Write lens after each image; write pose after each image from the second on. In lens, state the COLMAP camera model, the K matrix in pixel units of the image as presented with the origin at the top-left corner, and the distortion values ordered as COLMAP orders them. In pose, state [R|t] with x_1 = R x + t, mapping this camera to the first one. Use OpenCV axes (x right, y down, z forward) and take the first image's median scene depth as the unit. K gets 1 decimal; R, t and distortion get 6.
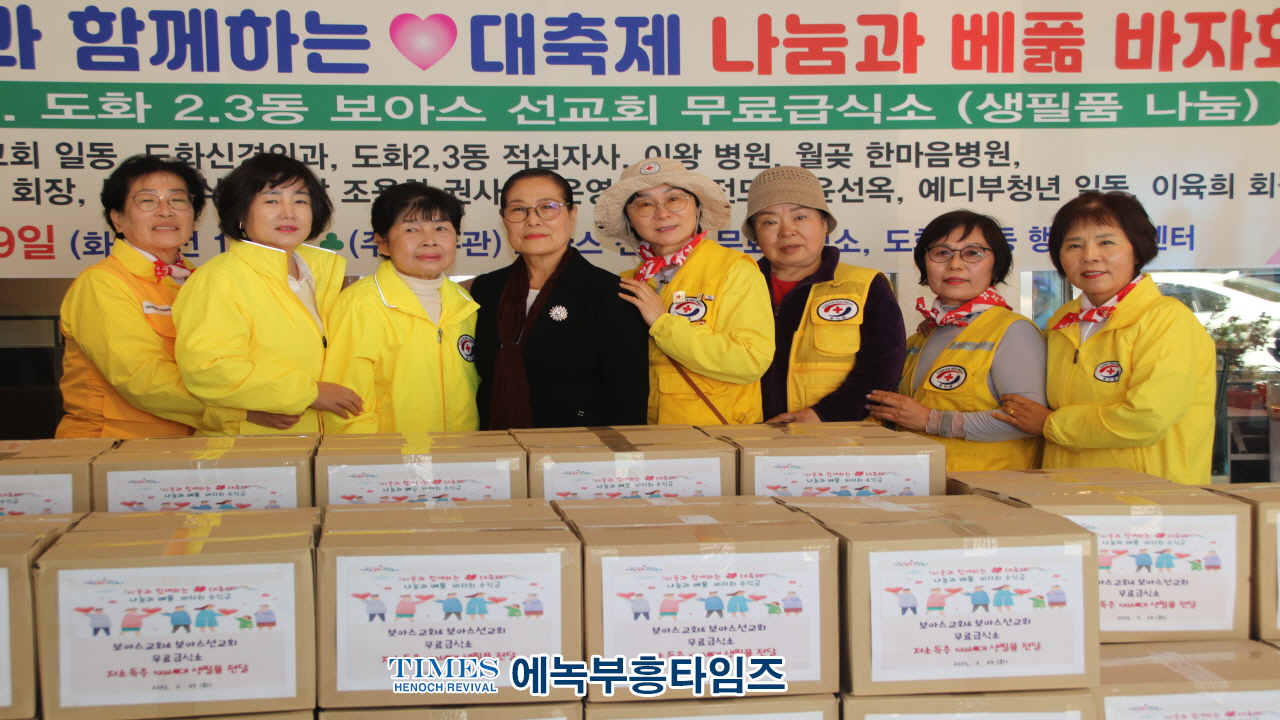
lens RADIAL K [[1945.1, 0, 704.3], [0, 1945.1, 481.2], [0, 0, 1]] dist [0.022855, 0.380624]
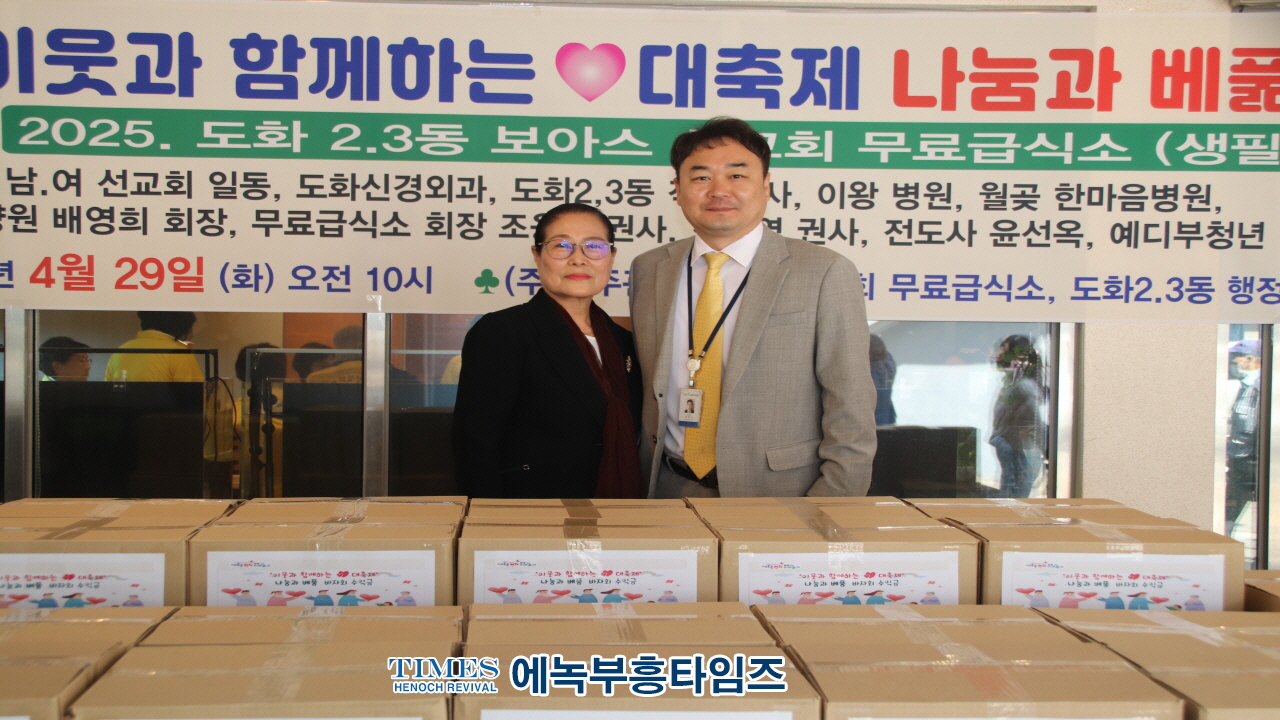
lens RADIAL K [[1363.1, 0, 640.0], [0, 1363.1, 360.0], [0, 0, 1]] dist [0.043251, 0.031029]
pose [[0.997246, 0.023587, -0.070321, -0.068515], [-0.028469, 0.997193, -0.069247, -0.038871], [0.068491, 0.071059, 0.995118, 0.343287]]
